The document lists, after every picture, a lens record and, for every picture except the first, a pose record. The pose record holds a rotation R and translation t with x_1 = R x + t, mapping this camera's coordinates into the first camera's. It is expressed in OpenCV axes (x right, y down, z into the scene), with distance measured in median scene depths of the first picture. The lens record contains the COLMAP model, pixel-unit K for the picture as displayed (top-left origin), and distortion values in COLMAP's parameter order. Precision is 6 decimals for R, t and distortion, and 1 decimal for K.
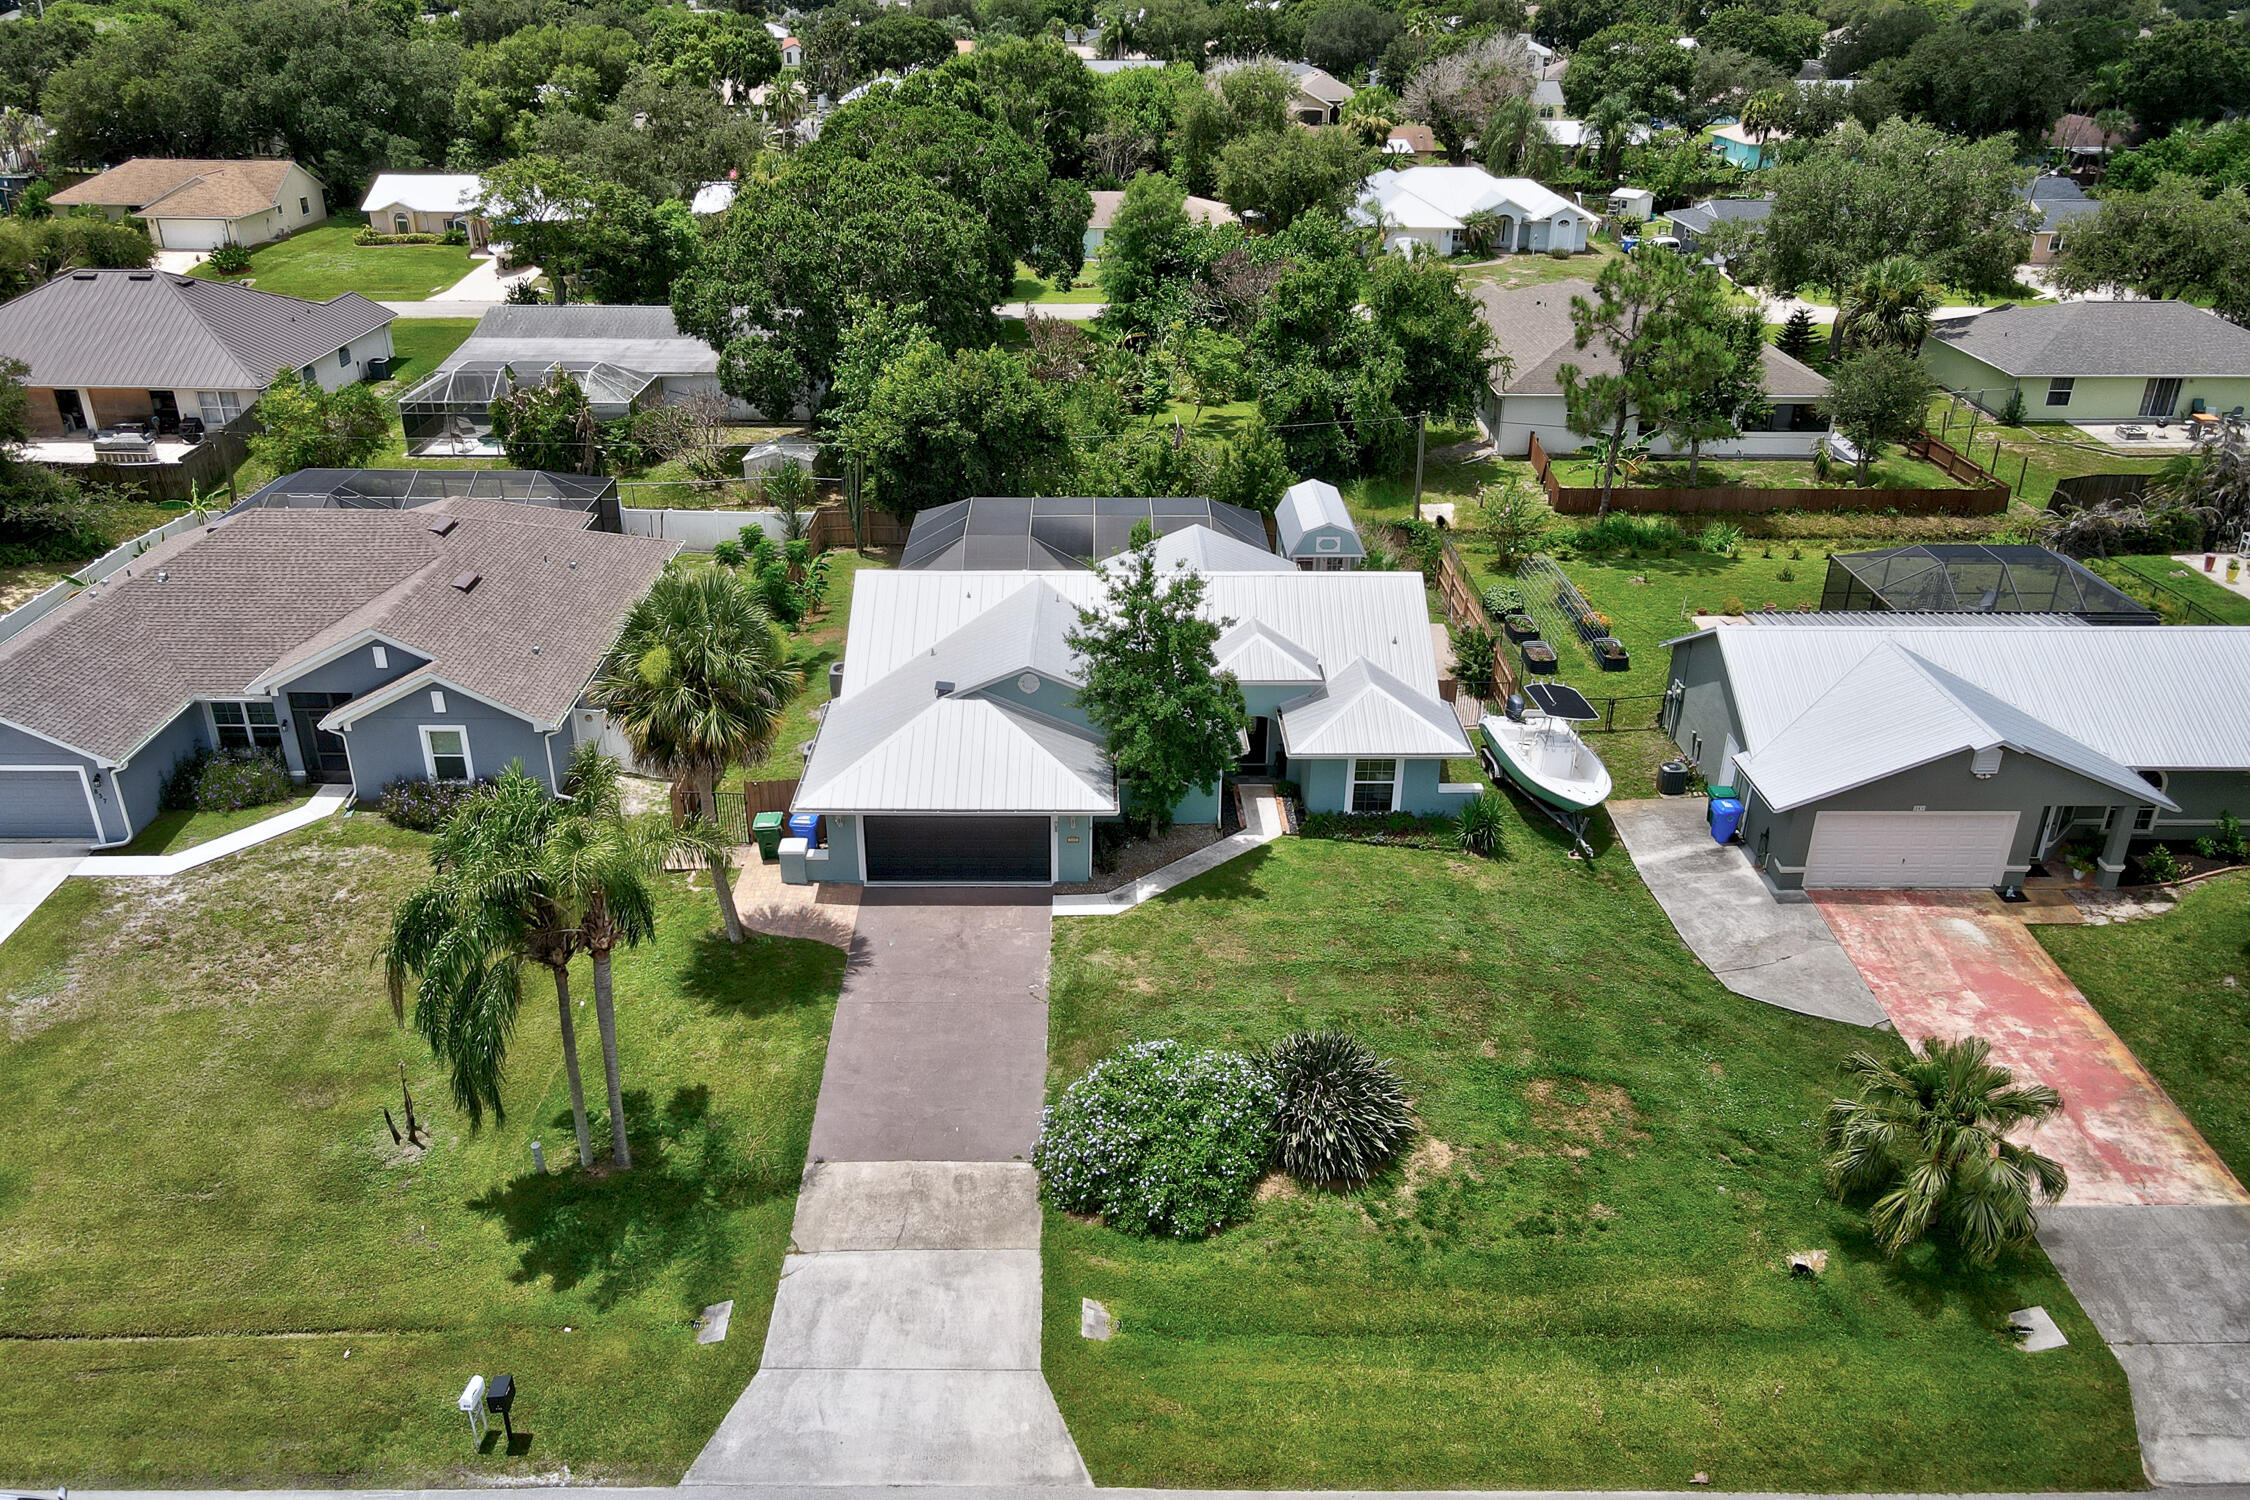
lens RADIAL K [[1637.6, 0, 1112.6], [0, 1637.6, 752.8], [0, 0, 1]] dist [0.007786, 0.011055]
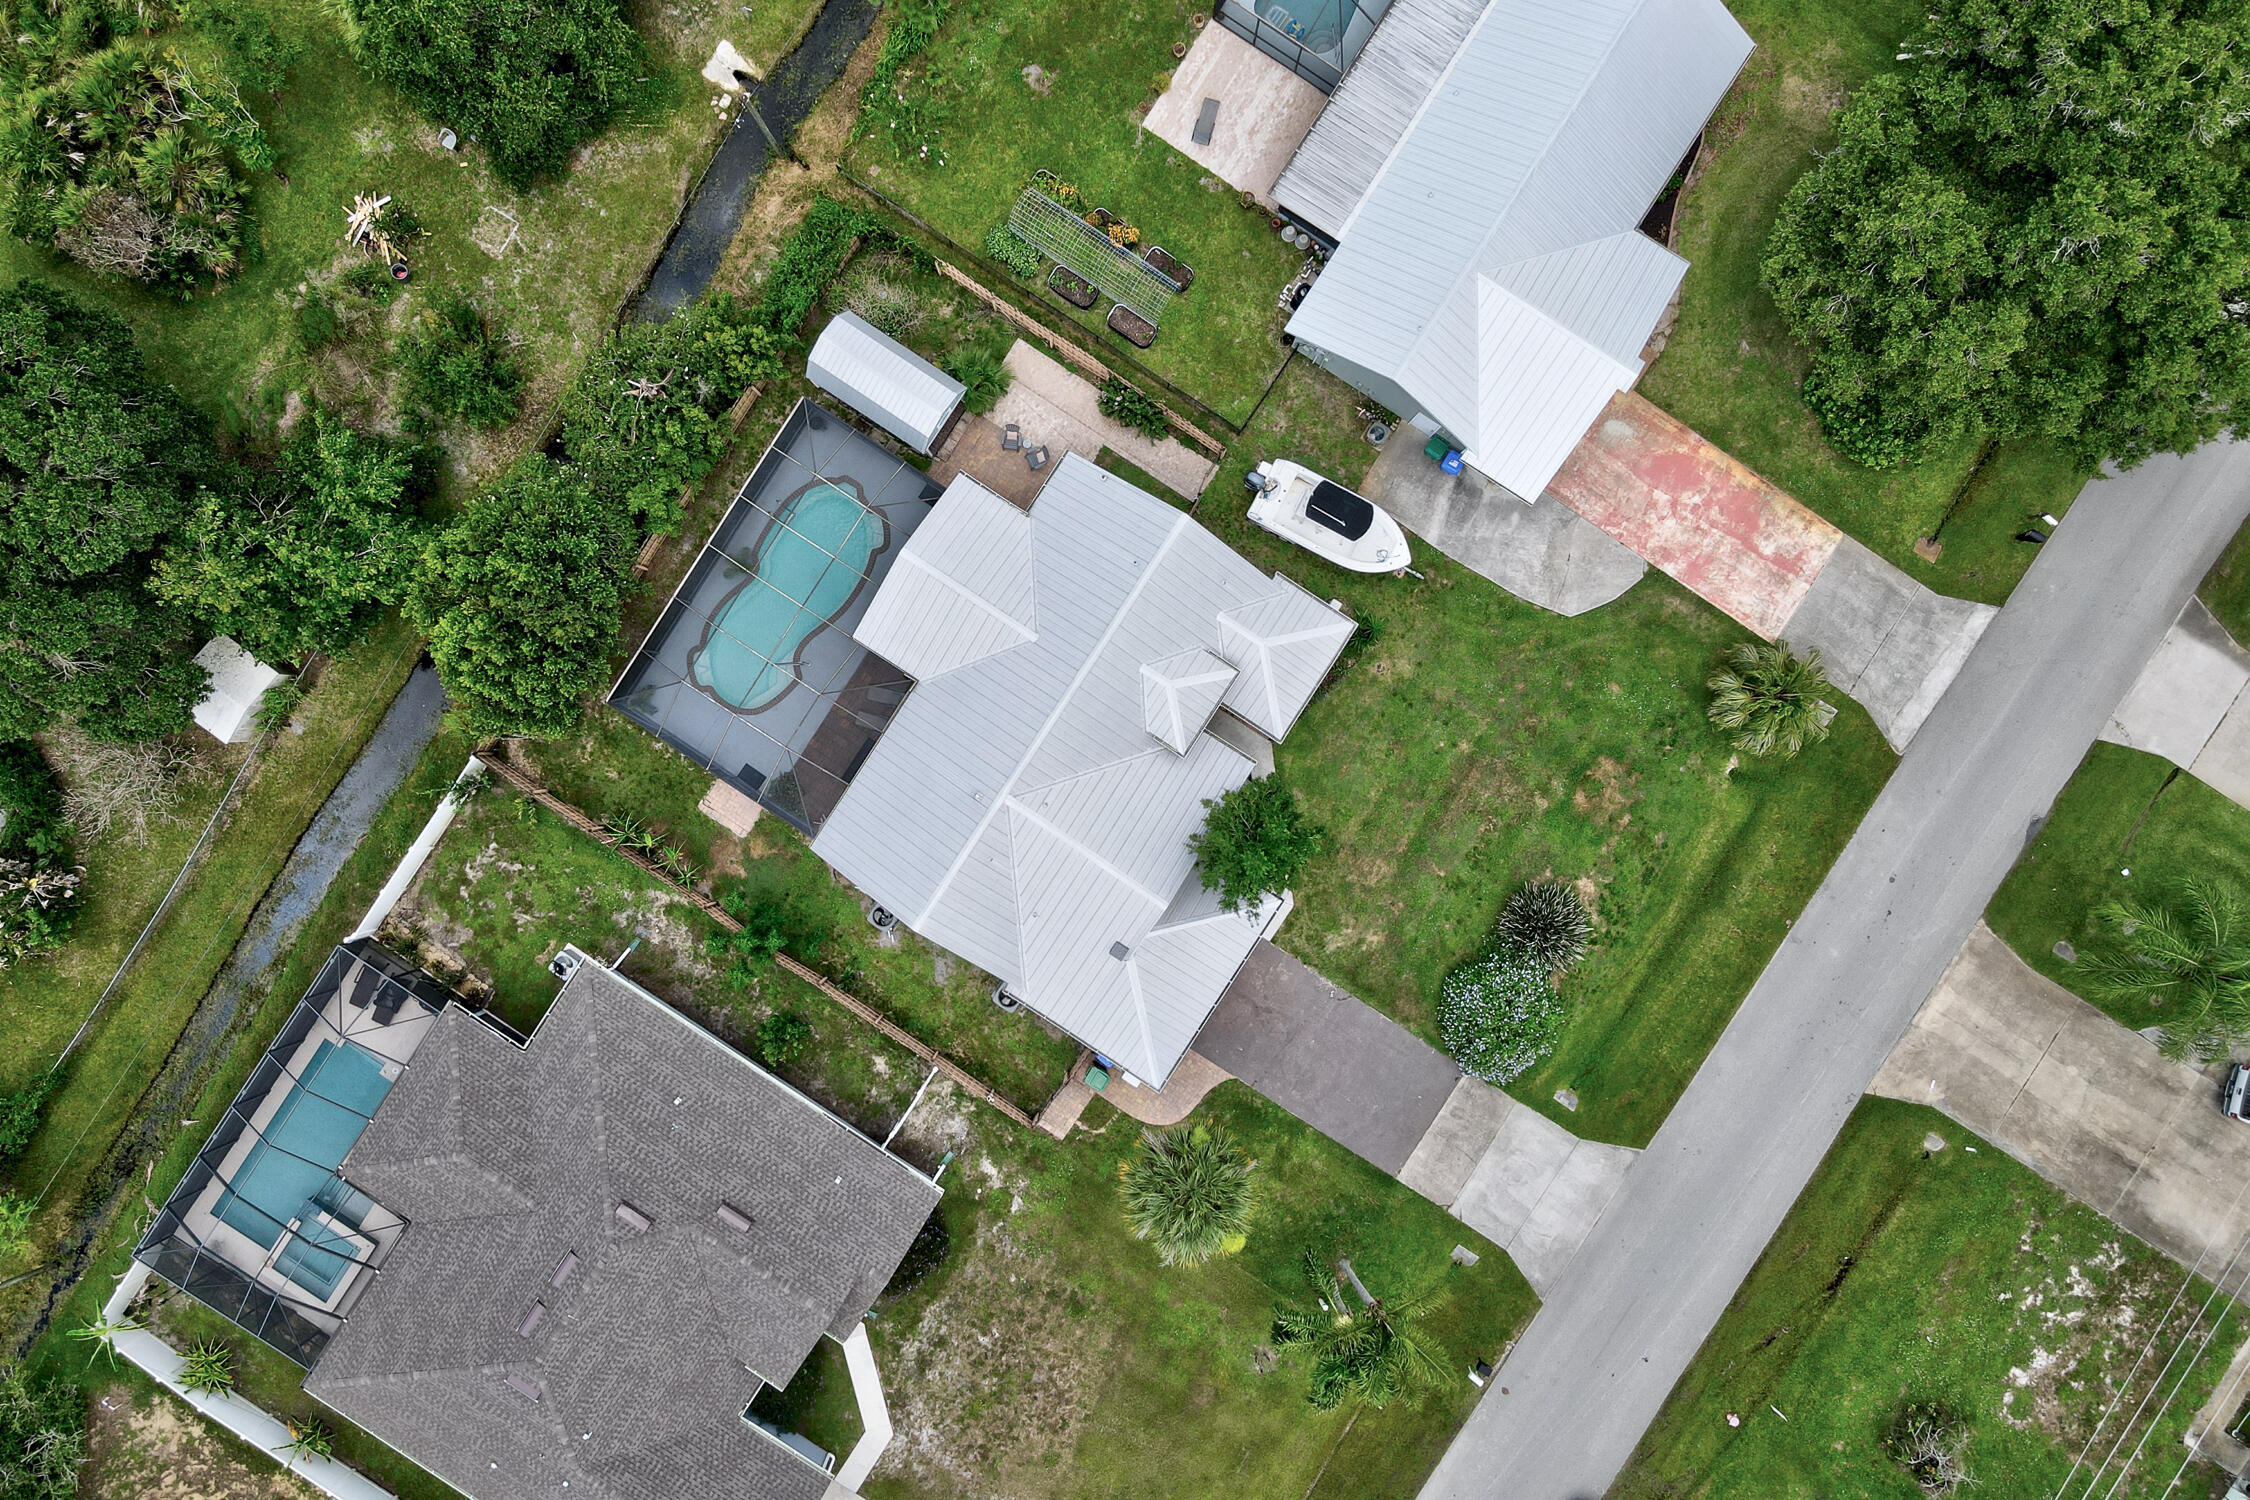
lens RADIAL K [[1637.6, 0, 1112.6], [0, 1637.6, 752.8], [0, 0, 1]] dist [0.007786, 0.011055]
pose [[0.552929, -0.833182, -0.008779, 0.048437], [0.378012, 0.241445, 0.893763, -1.604684], [-0.742547, -0.497506, 0.448455, 0.649217]]
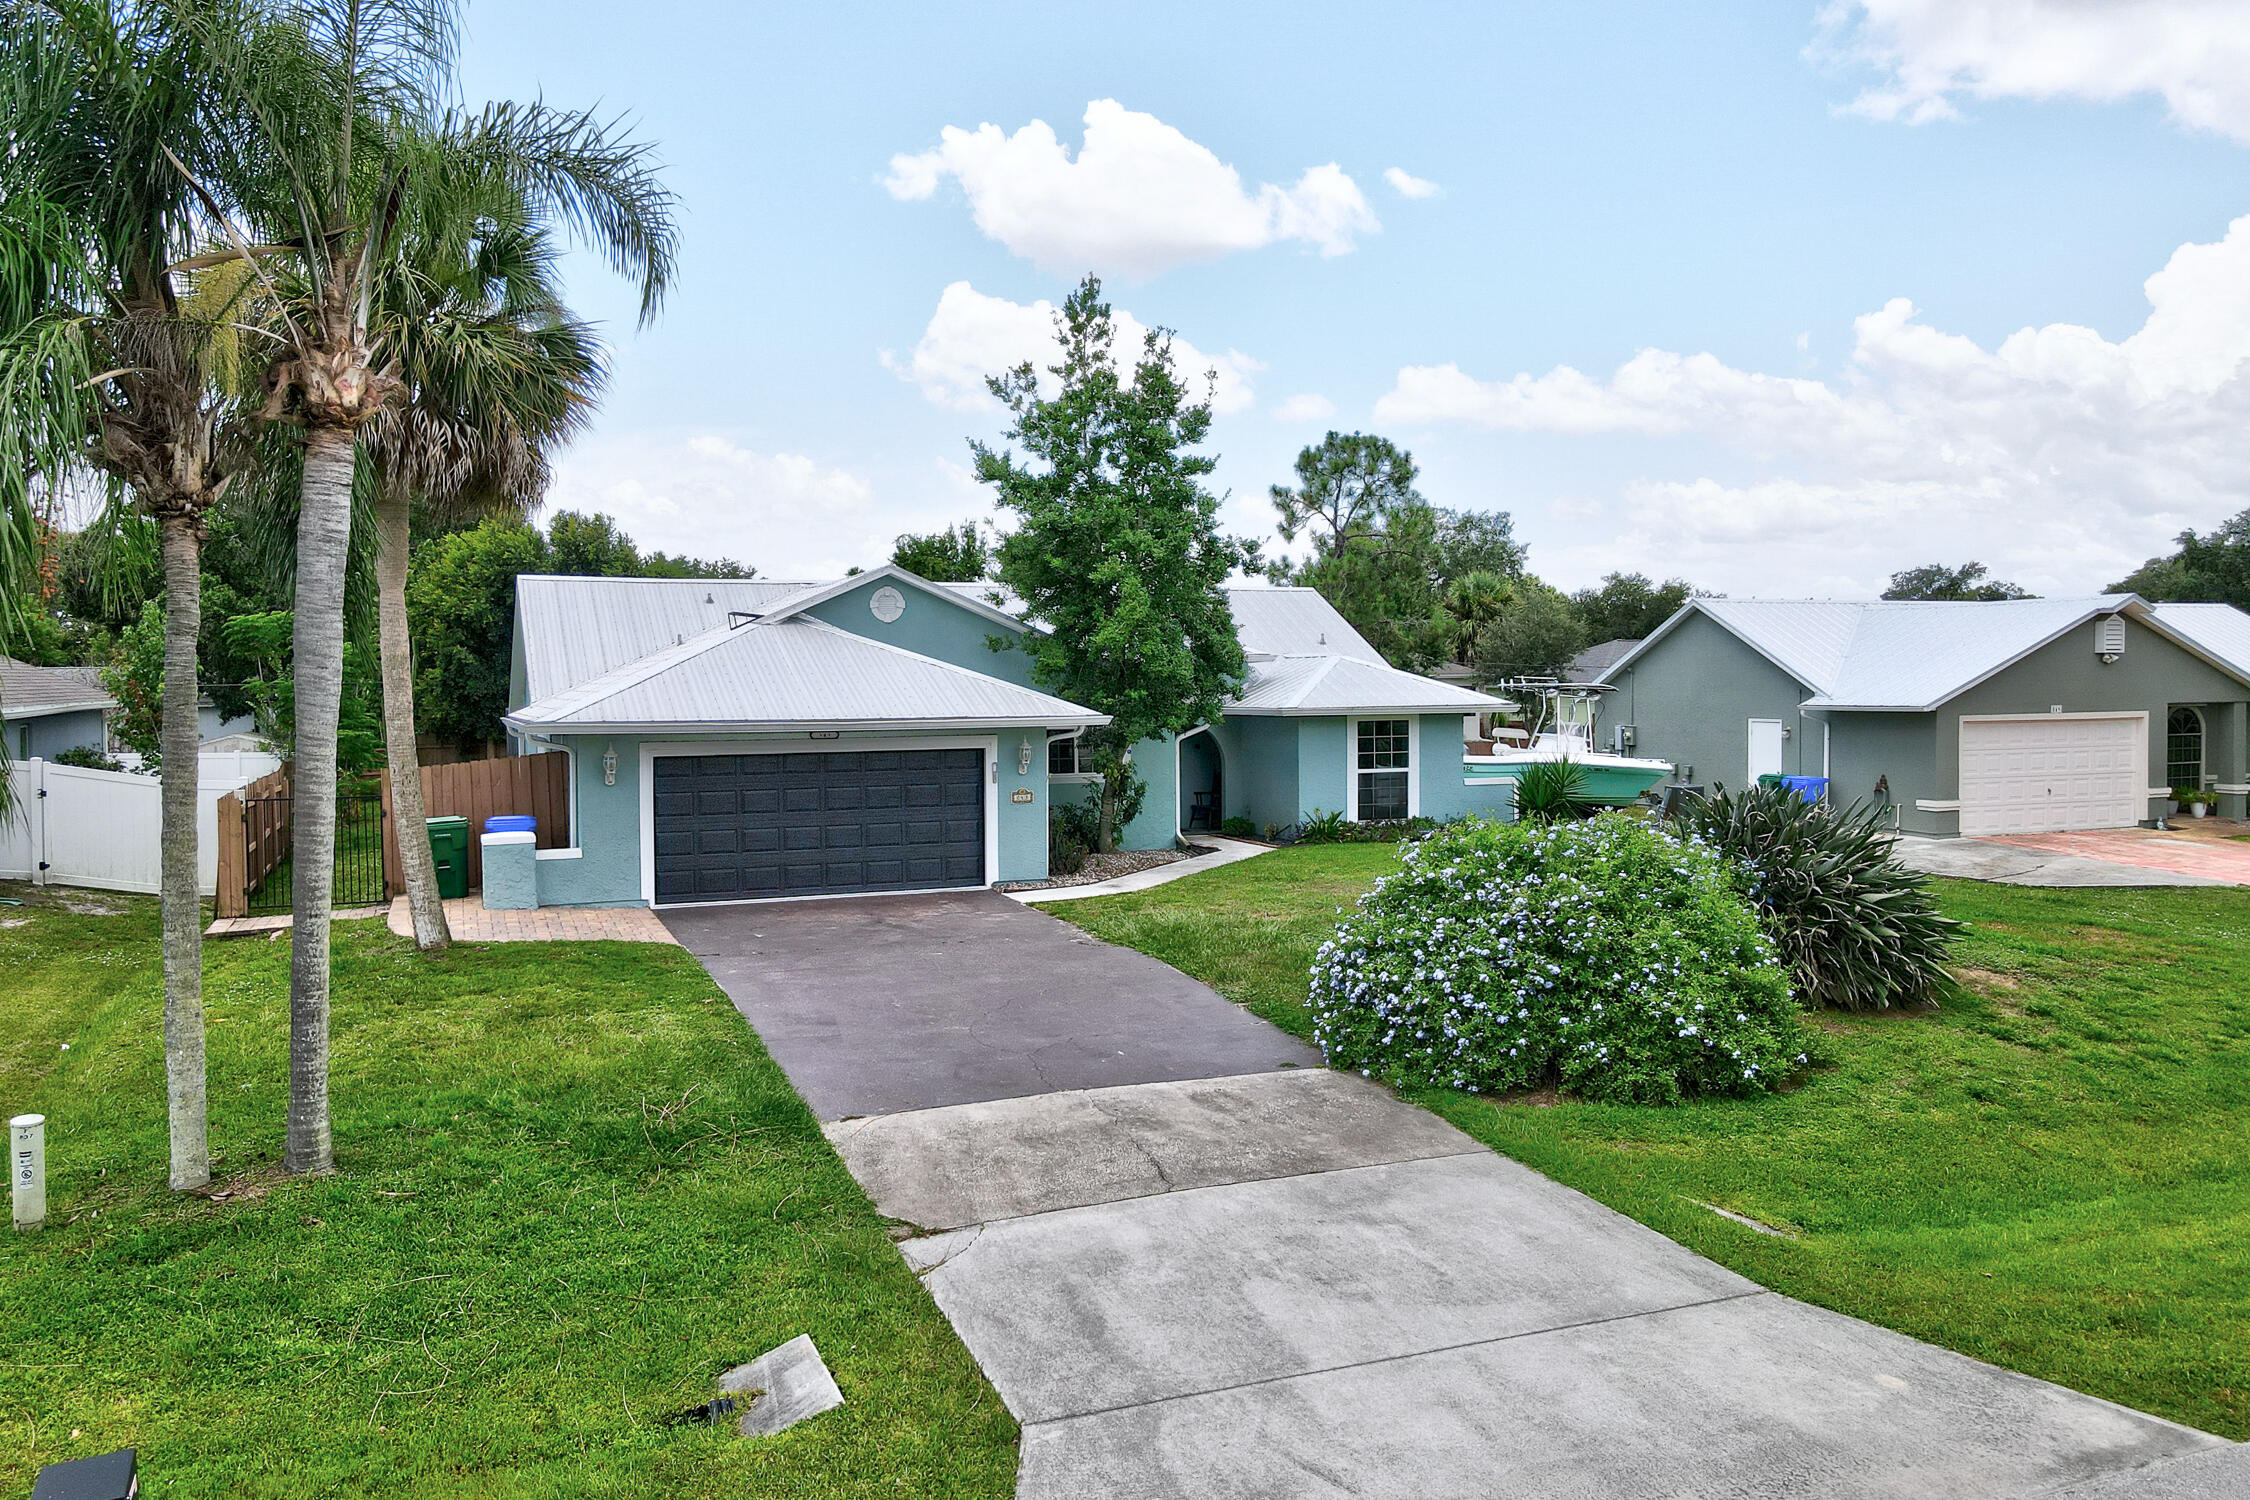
lens RADIAL K [[1671.9, 0, 1106.1], [0, 1671.9, 703.5], [0, 0, 1]] dist [0.004232, -0.000869]
pose [[0.928732, -0.020251, 0.370197, -0.268111], [0.179212, 0.898626, -0.400442, 0.331009], [-0.324560, 0.438247, 0.838212, 0.595971]]
